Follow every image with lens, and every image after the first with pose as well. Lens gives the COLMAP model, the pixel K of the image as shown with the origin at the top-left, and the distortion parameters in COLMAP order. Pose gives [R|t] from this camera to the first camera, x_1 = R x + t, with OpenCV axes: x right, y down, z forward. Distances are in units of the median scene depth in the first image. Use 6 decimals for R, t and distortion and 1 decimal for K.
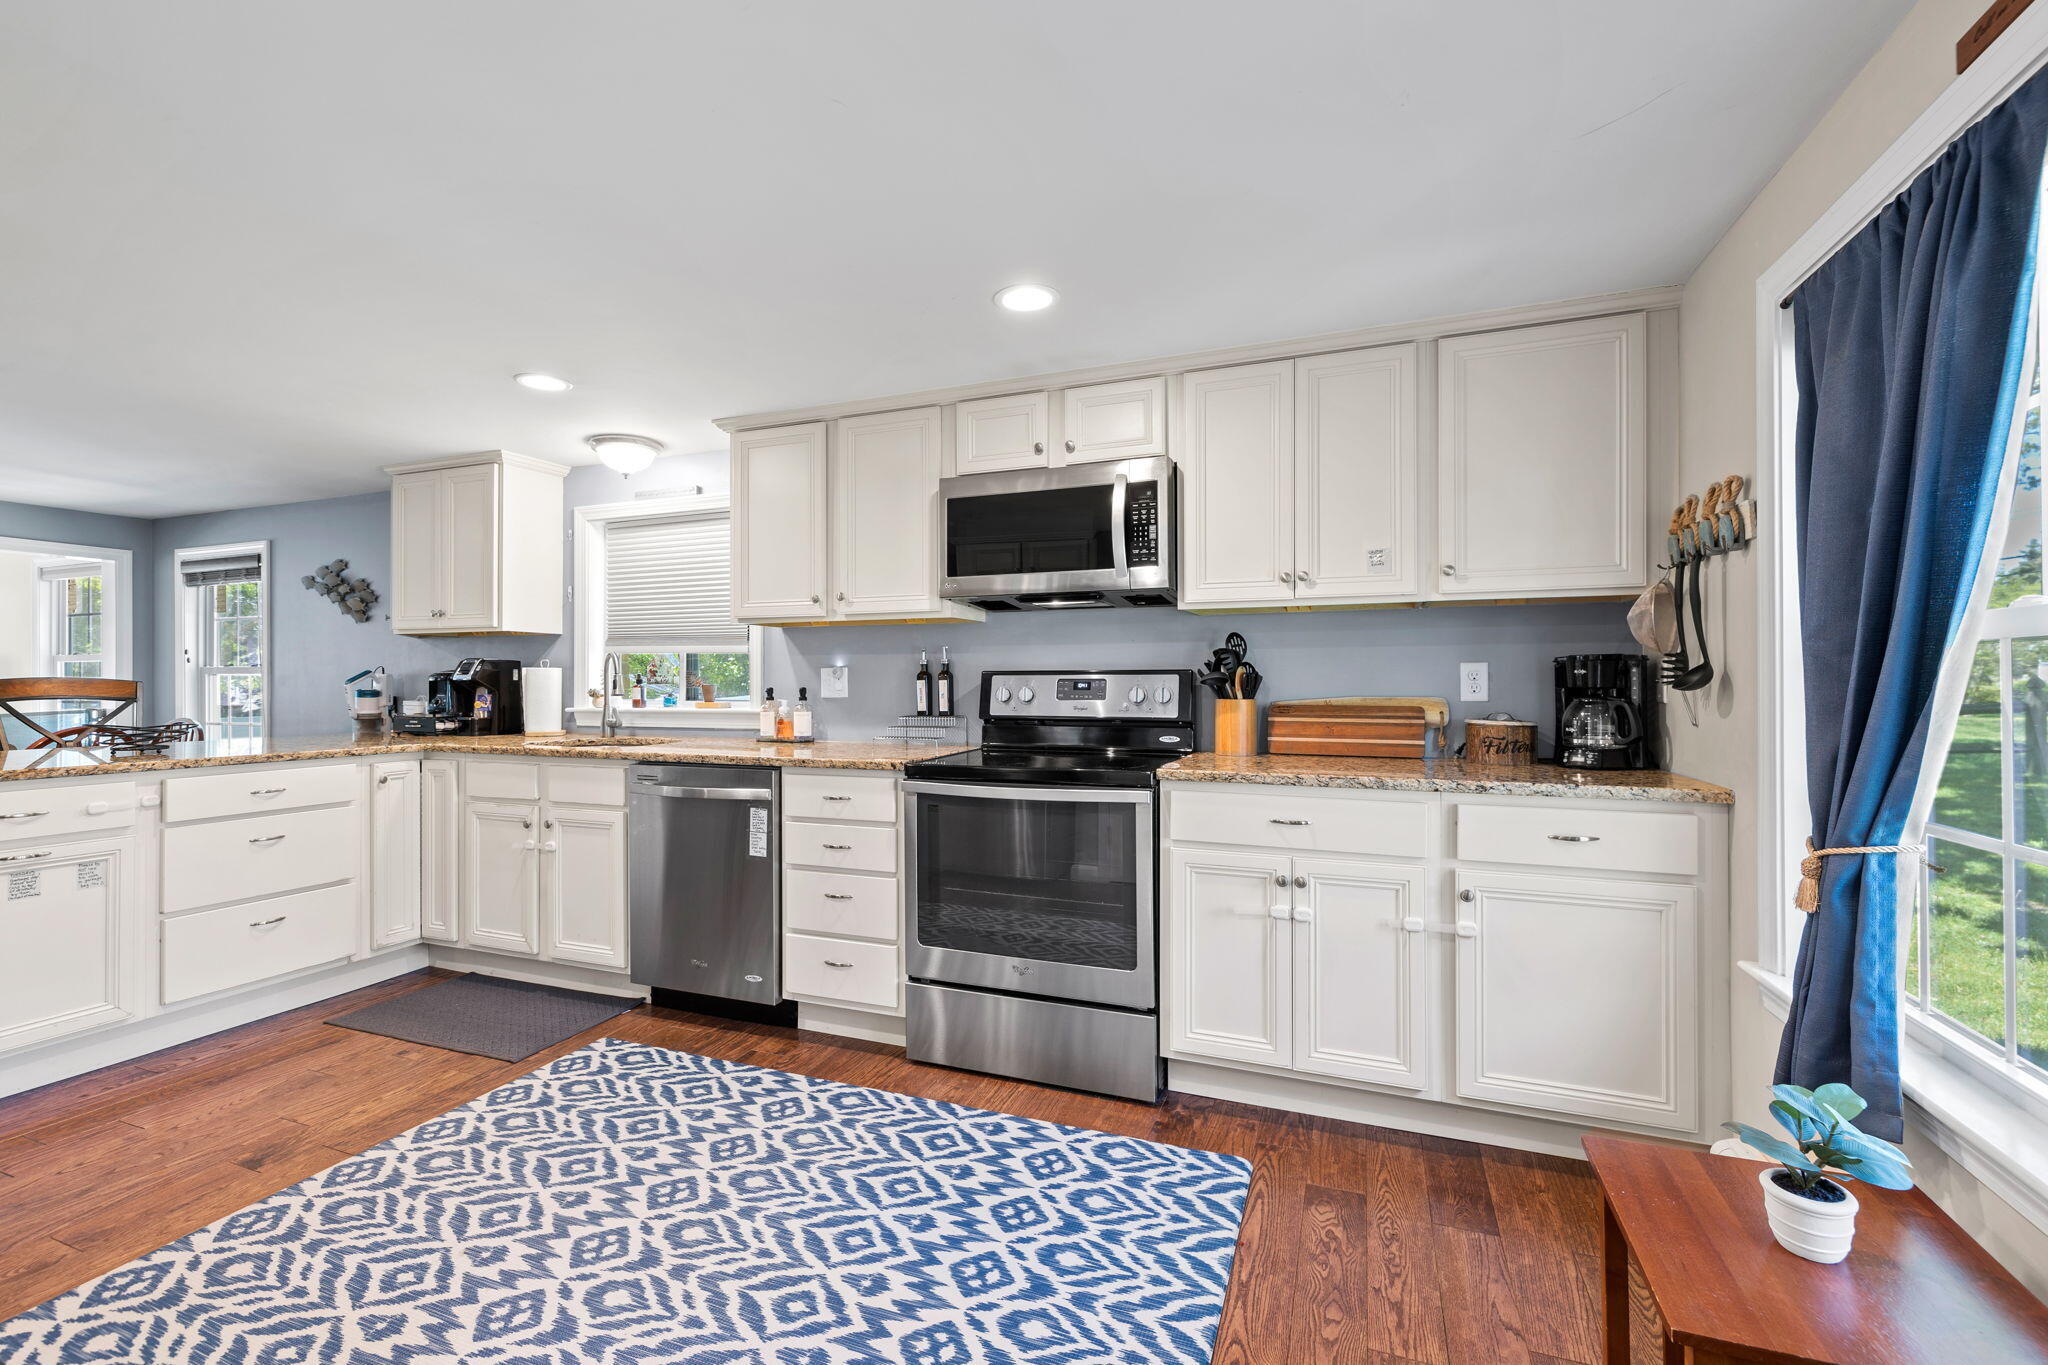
lens RADIAL K [[890.4, 0, 979.6], [0, 890.4, 665.5], [0, 0, 1]] dist [0.003043, -0.007935]
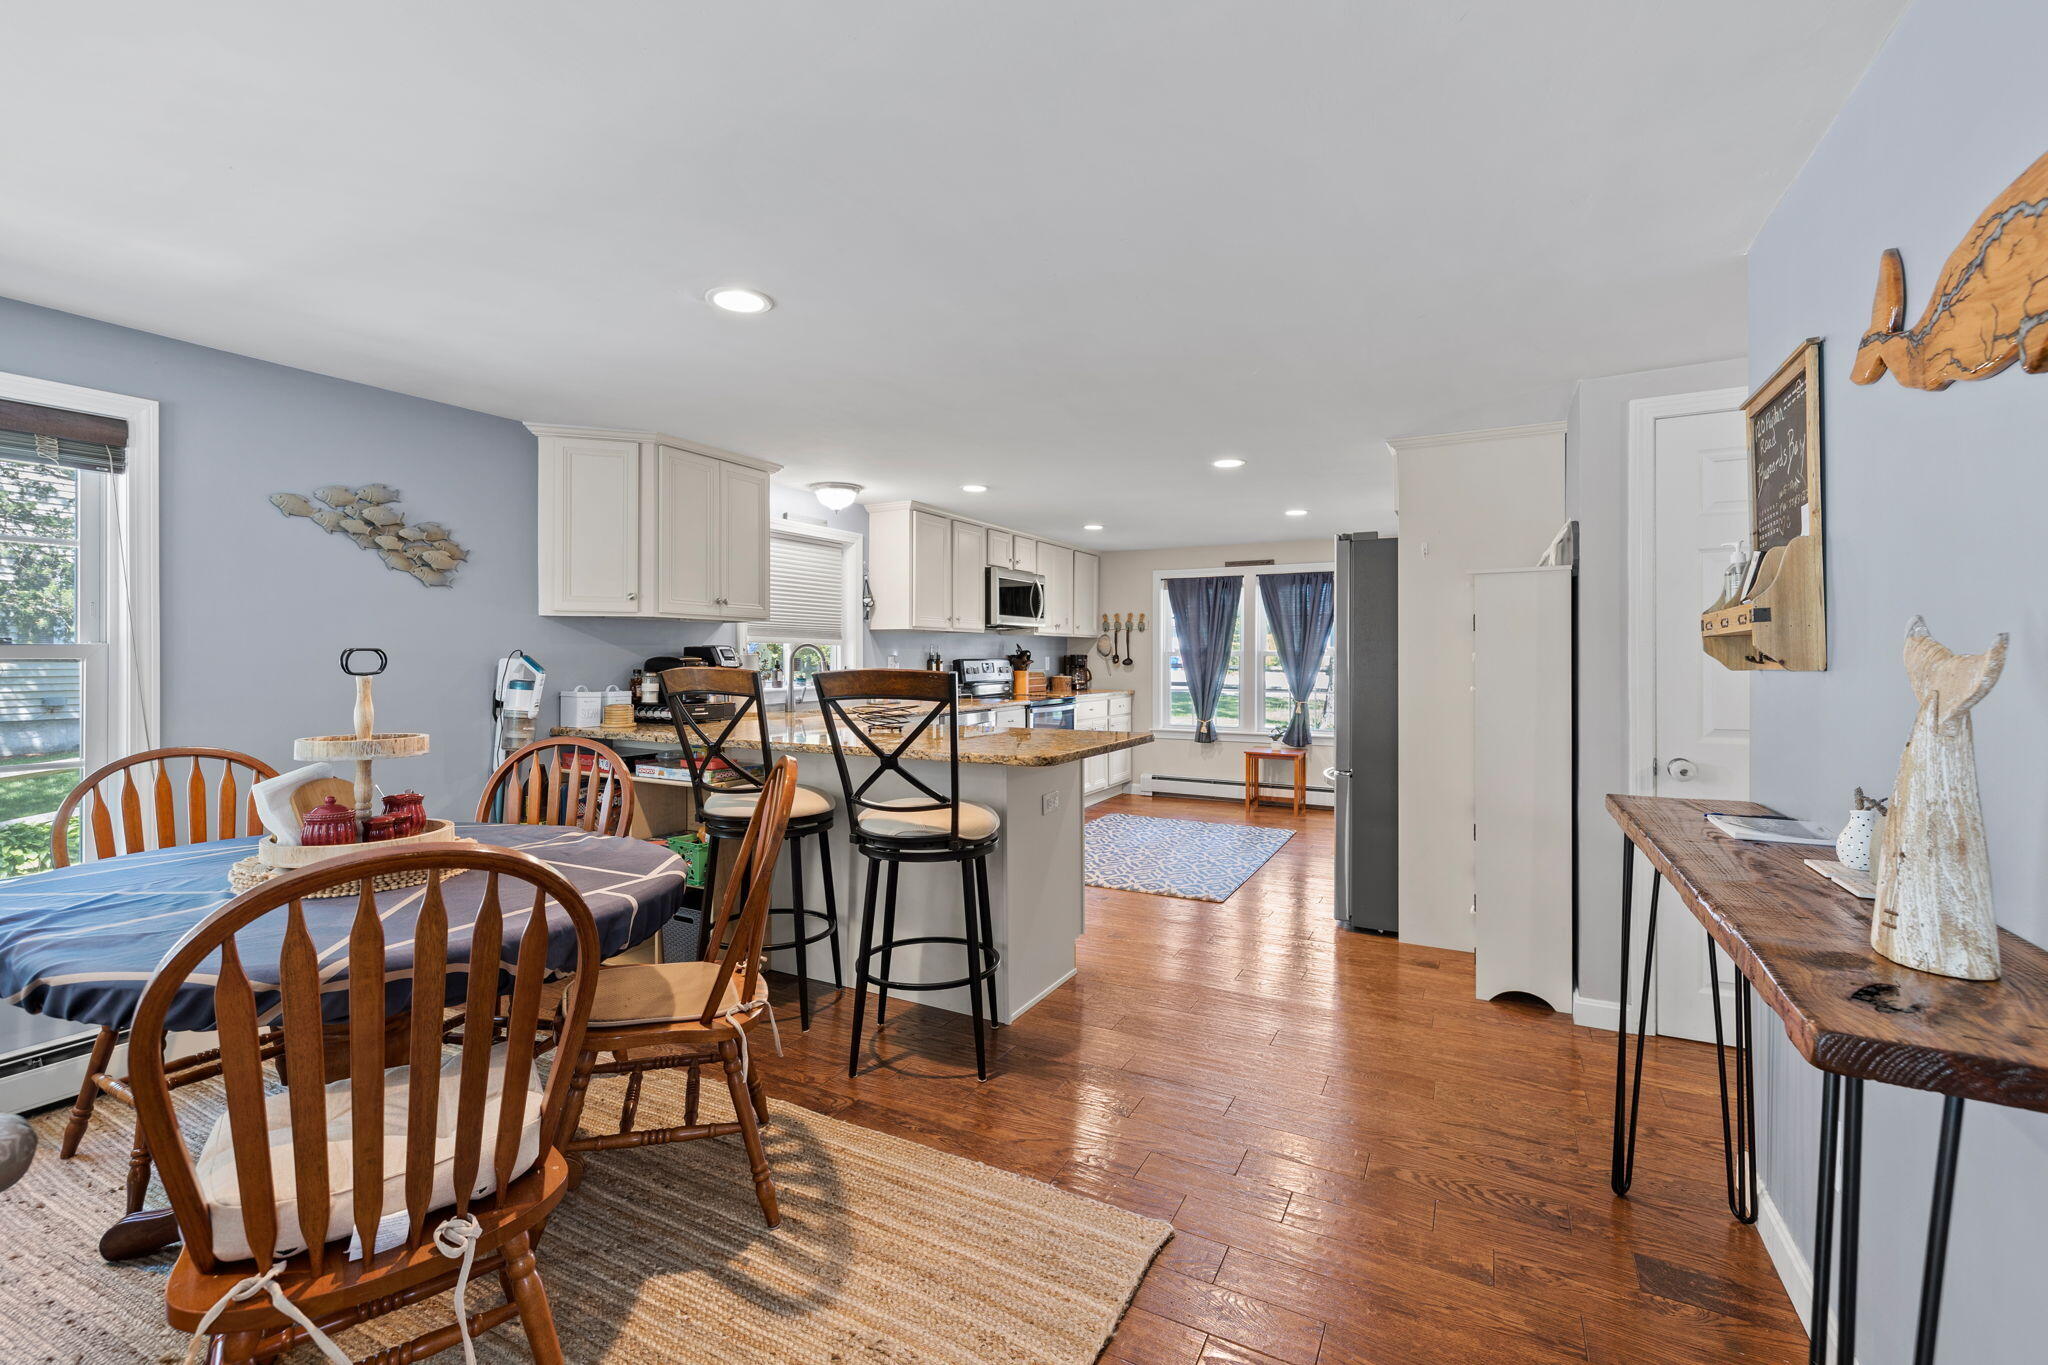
lens RADIAL K [[935.3, 0, 1004.4], [0, 935.3, 657.8], [0, 0, 1]] dist [0.000967, 0.000029]
pose [[0.091915, -0.000208, 0.995767, -2.033345], [-0.018990, 0.999818, 0.001962, -0.001948], [-0.995586, -0.019090, 0.091894, 0.708543]]
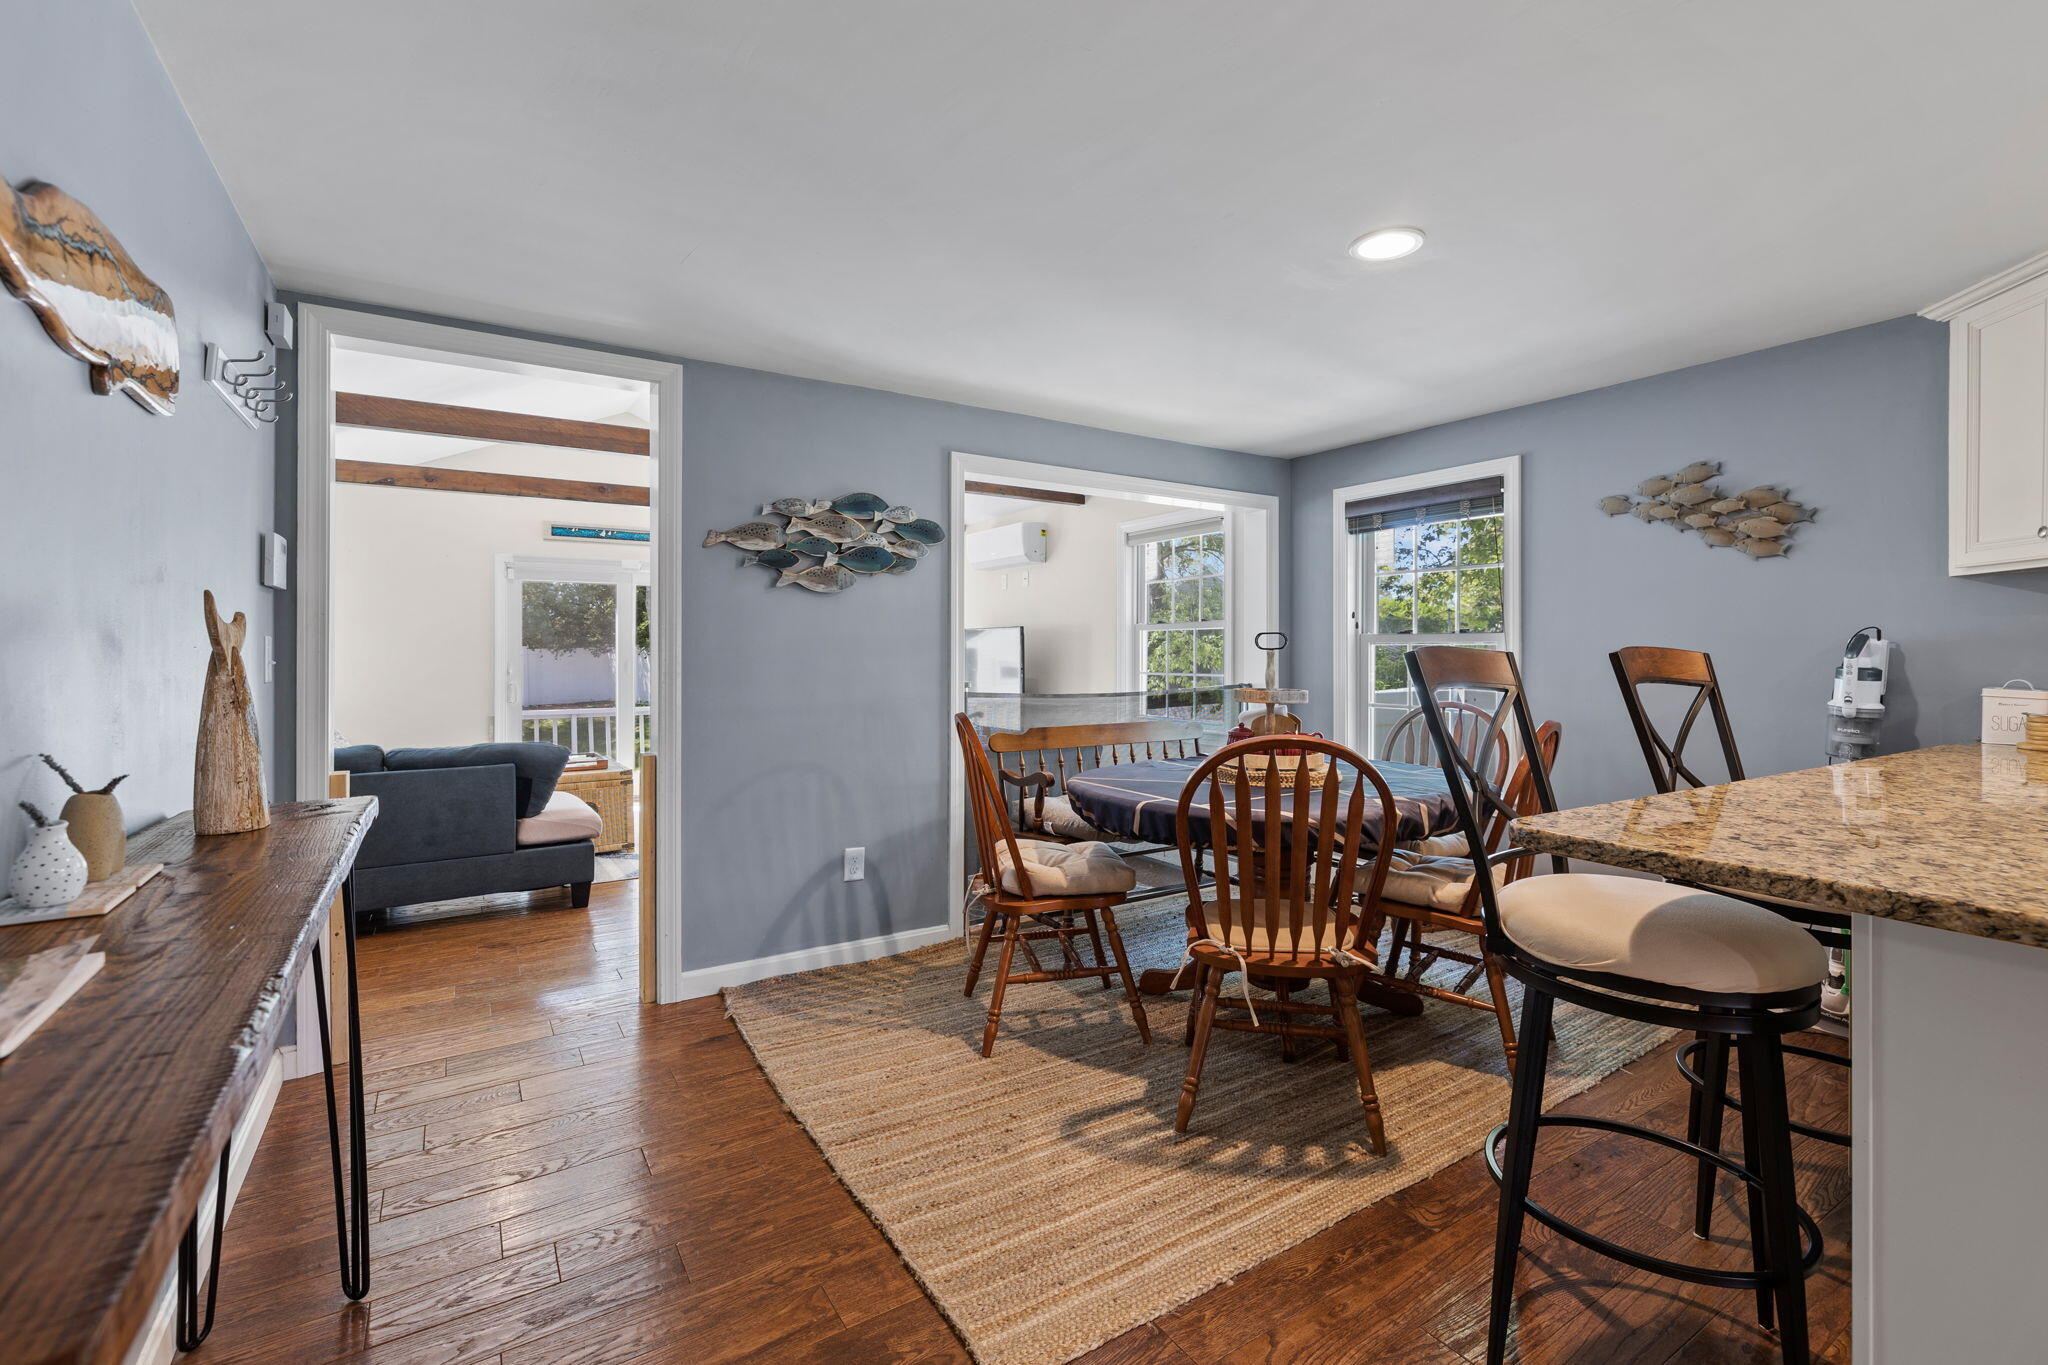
lens RADIAL K [[893.2, 0, 1038.7], [0, 893.2, 648.9], [0, 0, 1]] dist [-0.001752, -0.000126]
pose [[0.817478, -0.001784, -0.575958, -1.100541], [0.010551, 0.999874, 0.011879, 0.004258], [0.575864, -0.015788, 0.817393, 0.290518]]
